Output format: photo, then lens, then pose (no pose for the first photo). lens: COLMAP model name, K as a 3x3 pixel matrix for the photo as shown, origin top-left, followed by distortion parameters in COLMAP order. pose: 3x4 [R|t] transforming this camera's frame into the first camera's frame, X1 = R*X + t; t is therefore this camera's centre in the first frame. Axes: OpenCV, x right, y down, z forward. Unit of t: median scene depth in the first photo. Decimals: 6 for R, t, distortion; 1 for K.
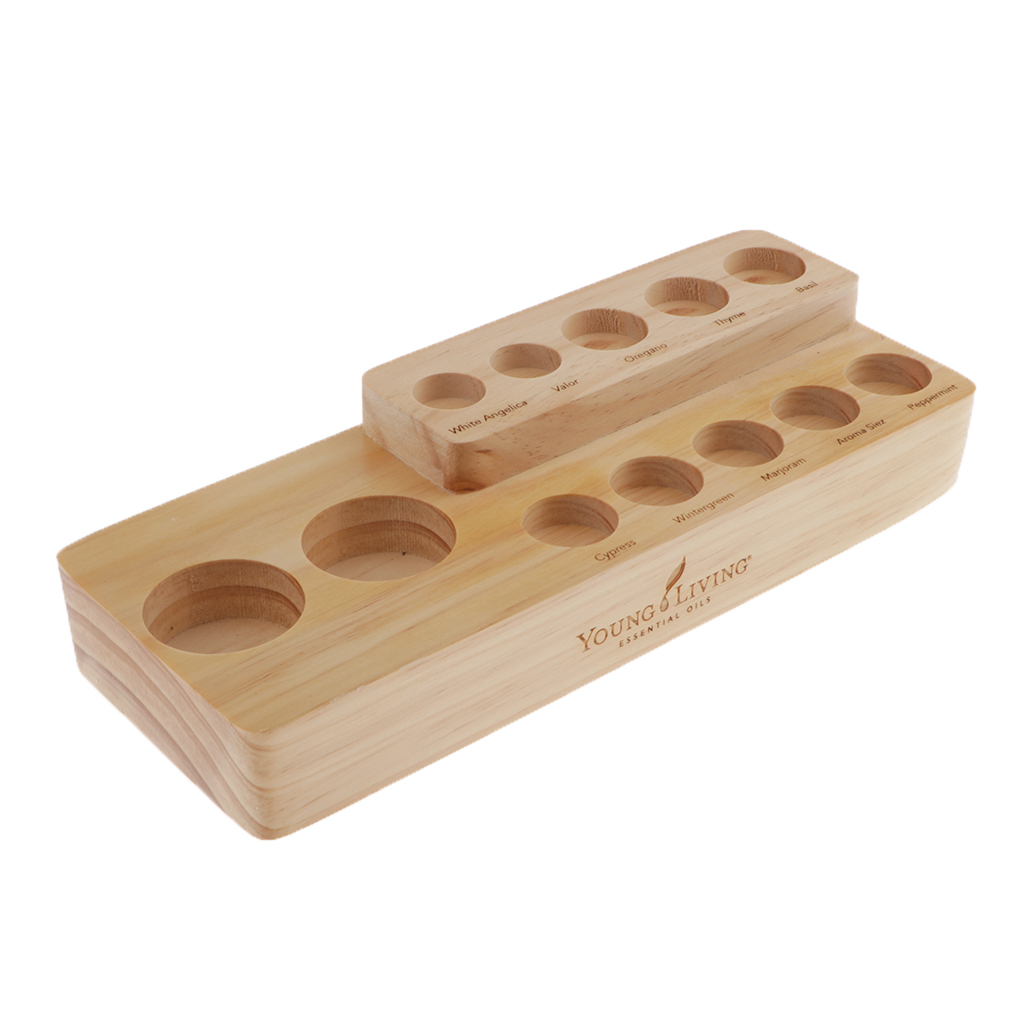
lens RADIAL K [[2036.7, 0, 510.4], [0, 2036.7, 516.6], [0, 0, 1]] dist [-0.060569, 0.000000]
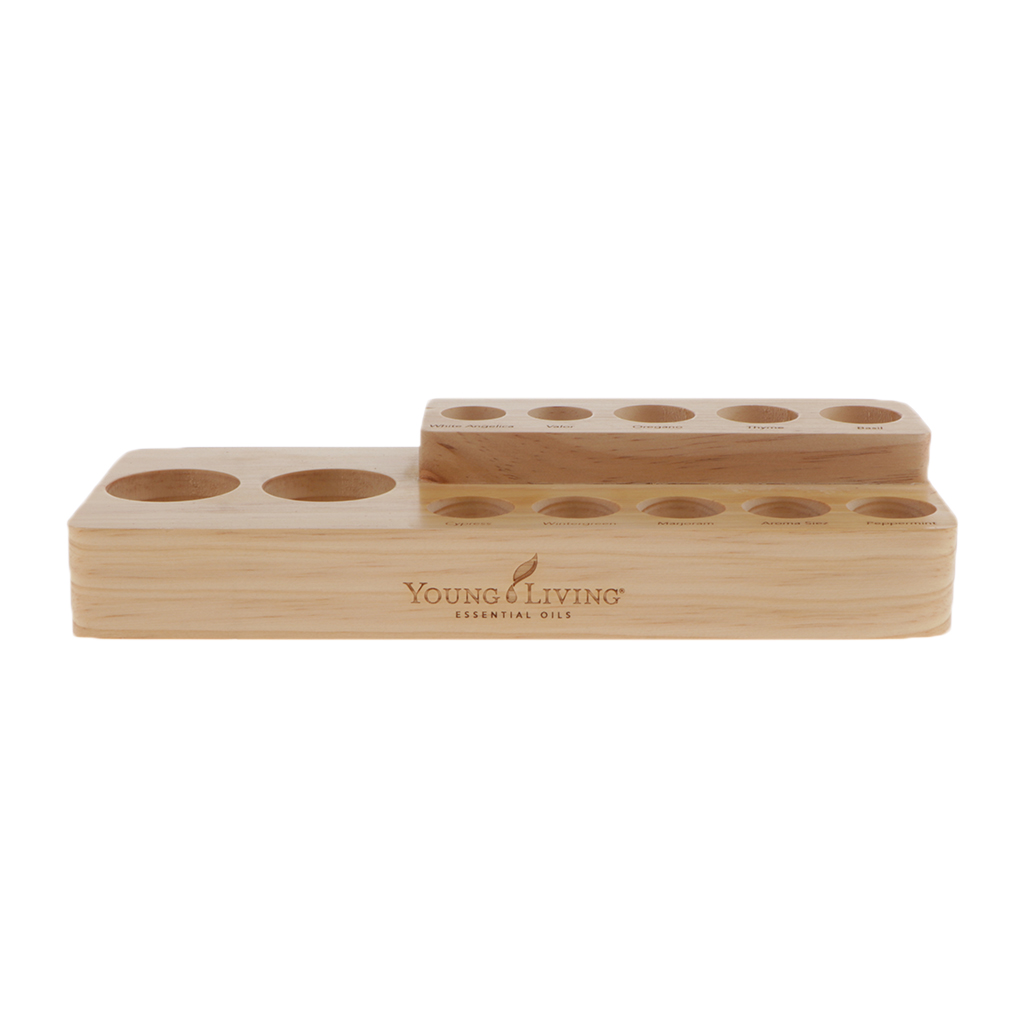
lens RADIAL K [[2036.7, 0, 514.9], [0, 2036.7, 511.6], [0, 0, 1]] dist [-0.060569, 0.000000]
pose [[0.779749, 0.176134, -0.600806, 0.709113], [-0.352072, 0.916869, -0.188141, 0.202530], [0.517723, 0.358230, 0.776939, 0.156485]]
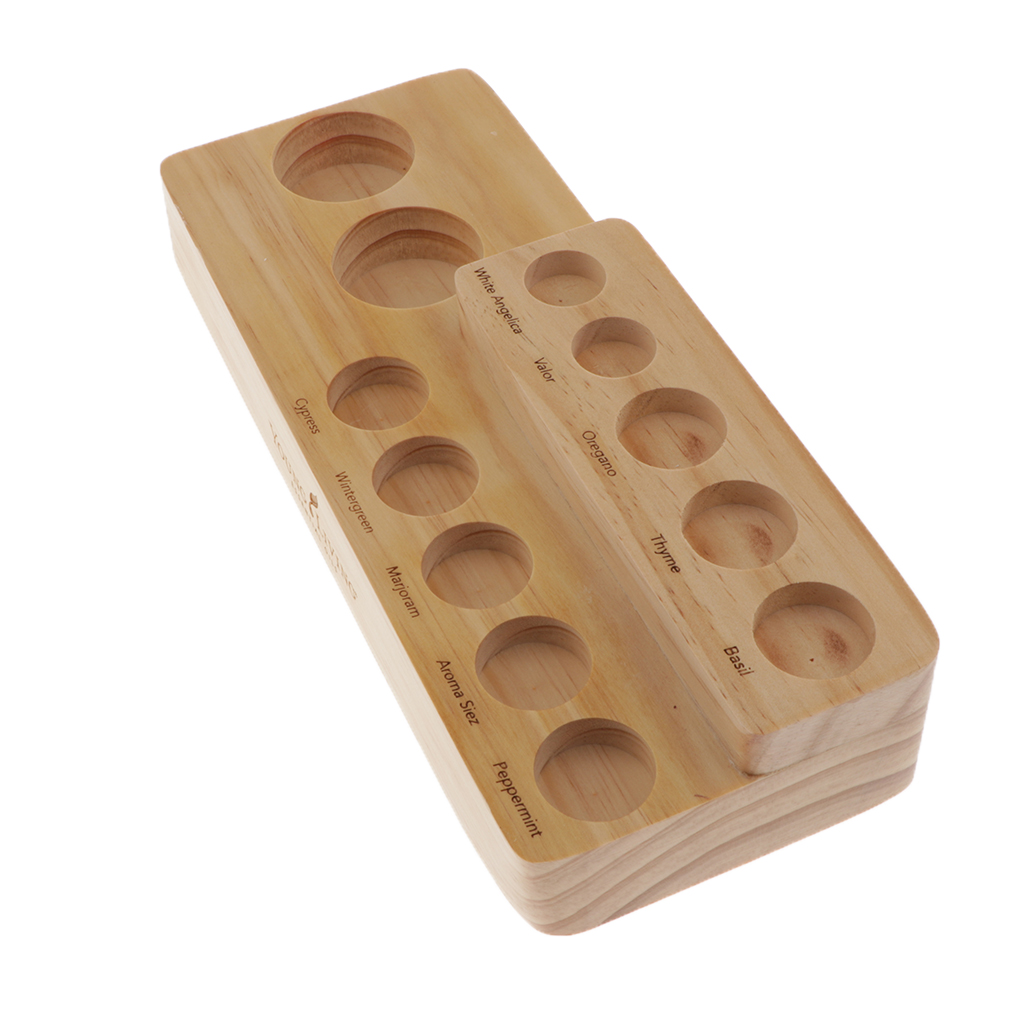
lens RADIAL K [[1916.7, 0, 507.0], [0, 1916.7, 507.3], [0, 0, 1]] dist [-0.077250, 0.000000]
pose [[-0.245986, 0.747593, -0.616925, 0.596835], [-0.492659, 0.451700, 0.743810, -0.658054], [0.834732, 0.486901, 0.257197, 0.846593]]
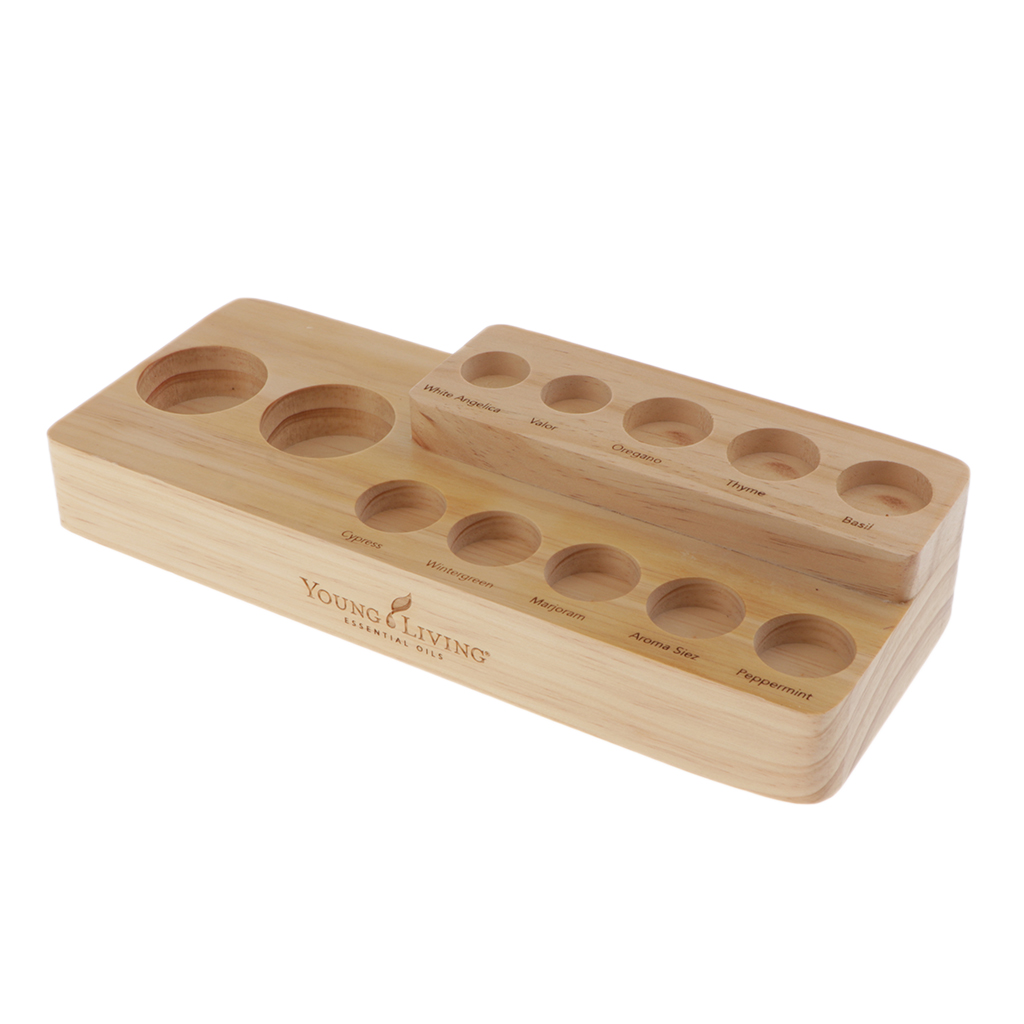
lens RADIAL K [[1916.7, 0, 519.3], [0, 1916.7, 514.0], [0, 0, 1]] dist [-0.077250, 0.000000]
pose [[0.350414, 0.553767, -0.755349, 0.801612], [-0.502695, 0.791677, 0.347195, -0.369870], [0.790258, 0.258049, 0.555791, 0.496714]]
